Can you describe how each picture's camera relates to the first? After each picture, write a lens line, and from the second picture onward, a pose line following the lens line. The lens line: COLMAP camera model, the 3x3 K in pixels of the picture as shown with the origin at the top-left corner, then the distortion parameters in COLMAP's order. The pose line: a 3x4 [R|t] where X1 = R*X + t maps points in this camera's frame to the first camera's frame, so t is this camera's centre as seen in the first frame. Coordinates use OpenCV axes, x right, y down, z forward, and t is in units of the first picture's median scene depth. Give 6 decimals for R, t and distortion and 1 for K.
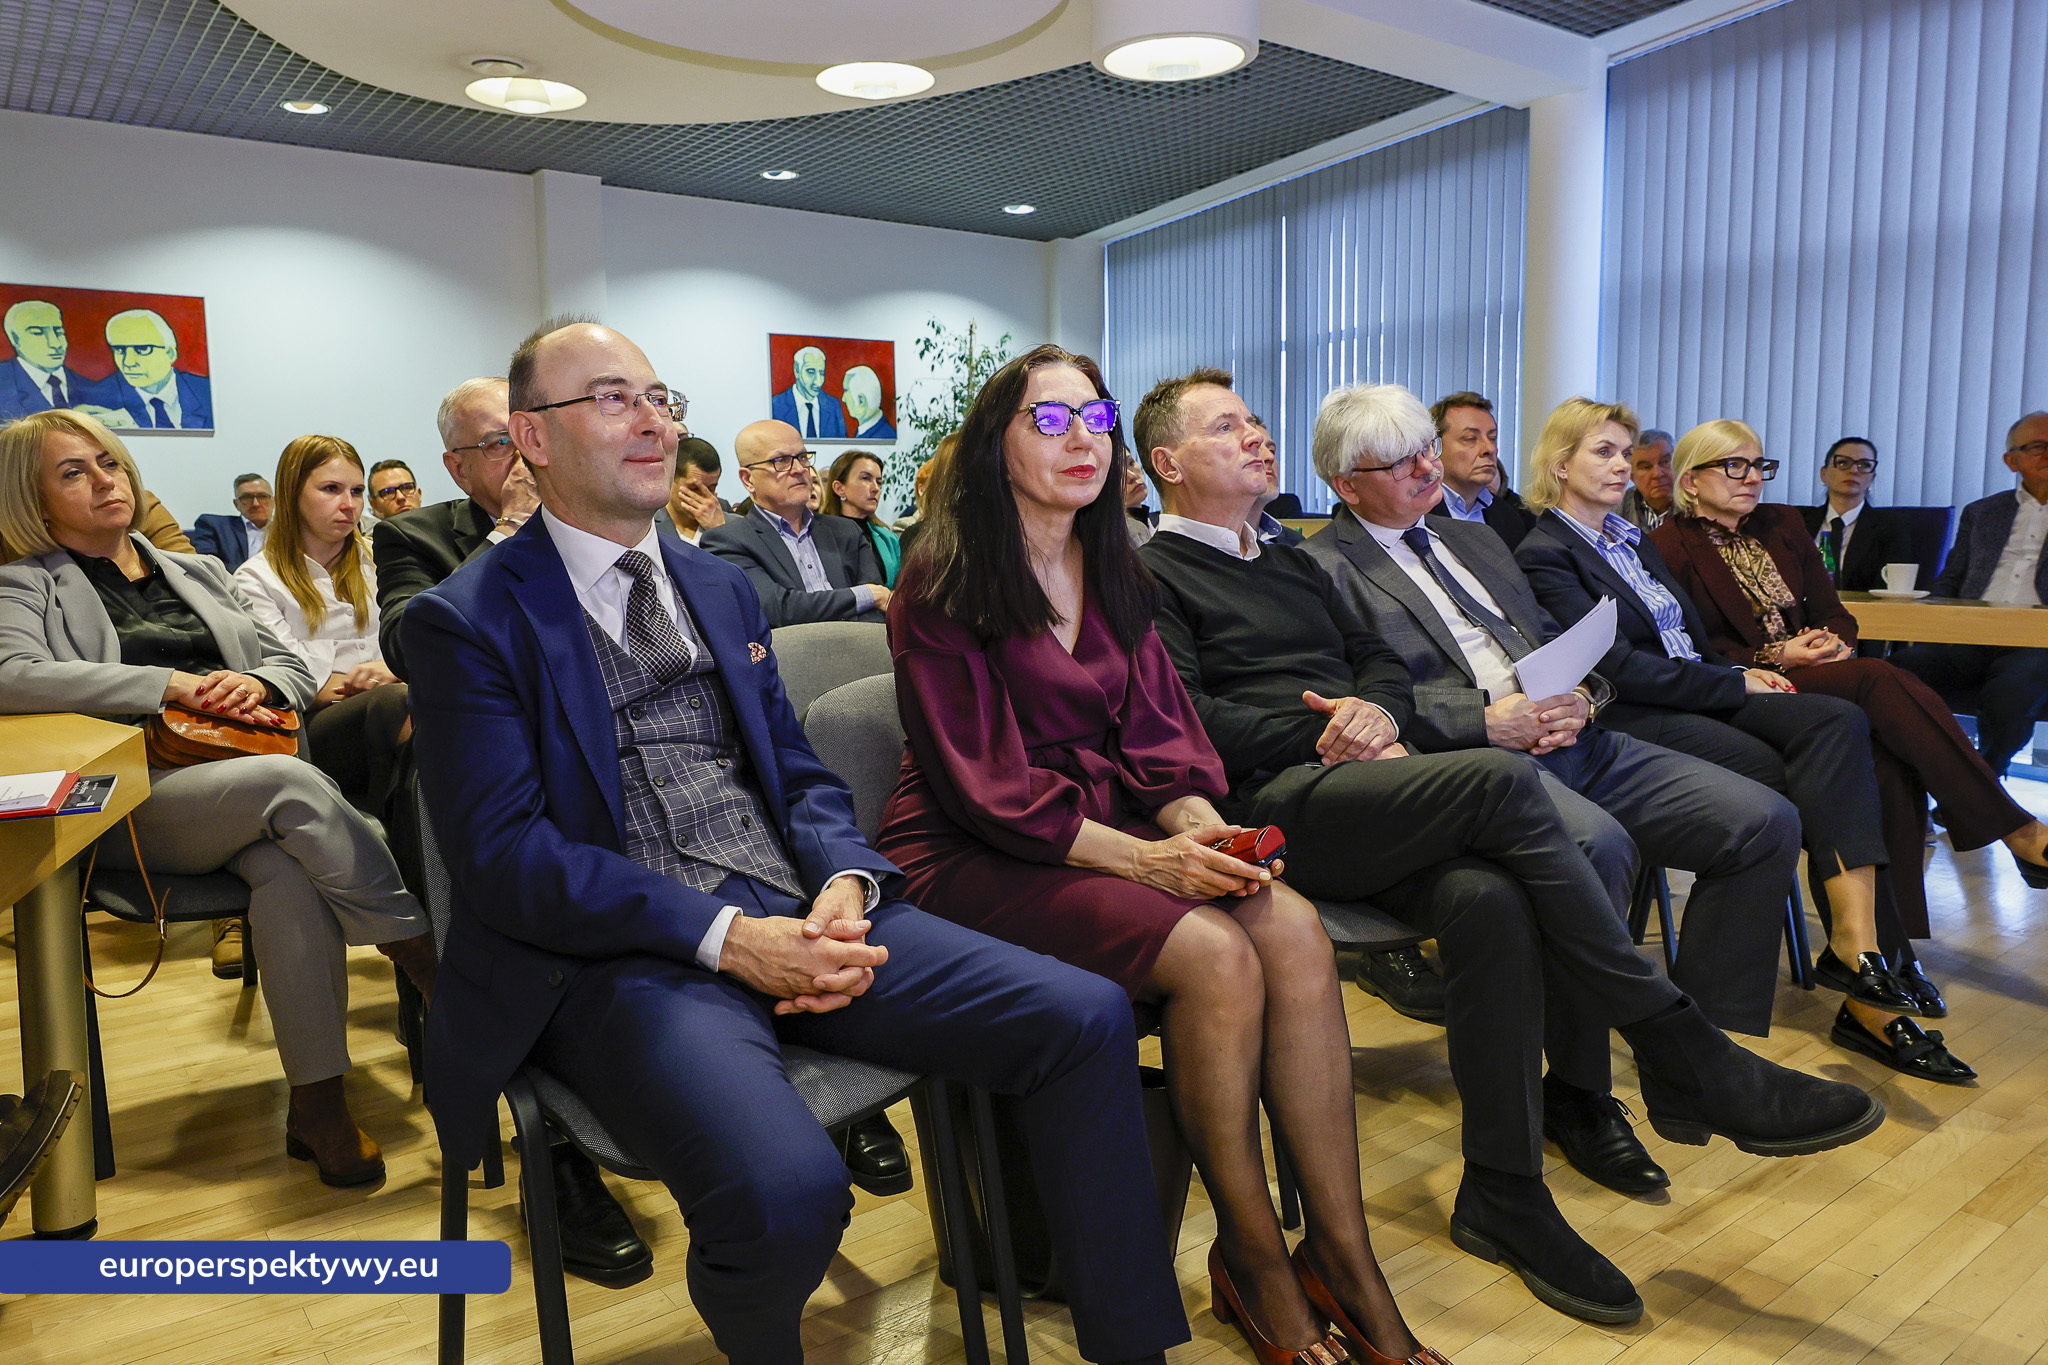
lens RADIAL K [[1398.9, 0, 1014.6], [0, 1398.9, 673.3], [0, 0, 1]] dist [-0.001807, -0.002727]
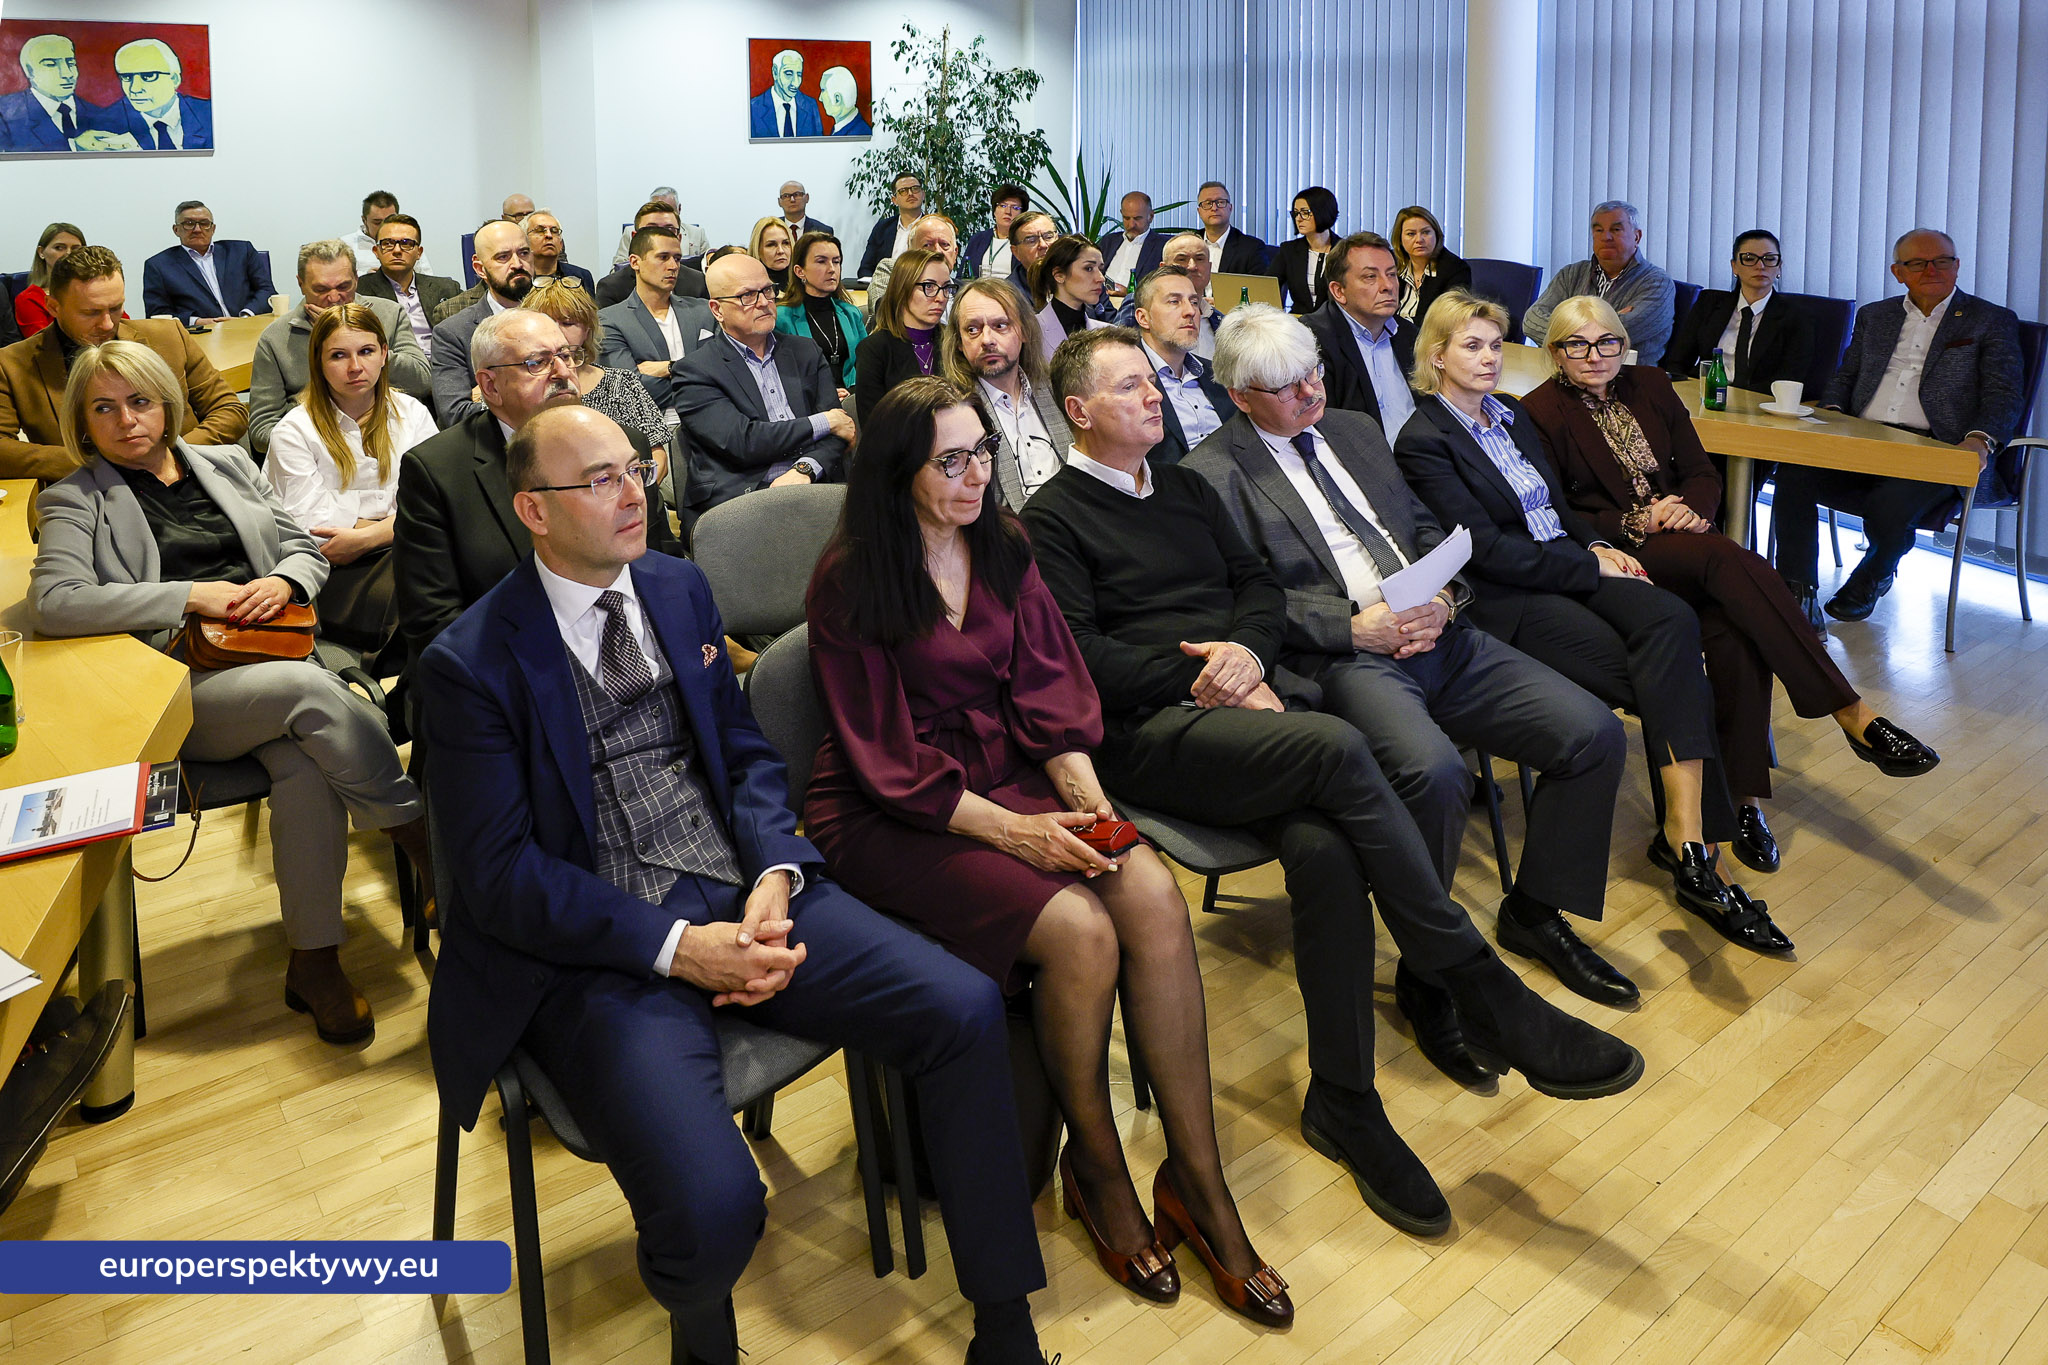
lens RADIAL K [[1429.2, 0, 994.1], [0, 1429.2, 217.7], [0, 0, 1]] dist [-0.000112, -0.004473]
pose [[0.999923, 0.011437, -0.004892, 0.045722], [-0.011651, 0.998870, -0.046079, -0.243957], [0.004359, 0.046133, 0.998926, -0.178974]]
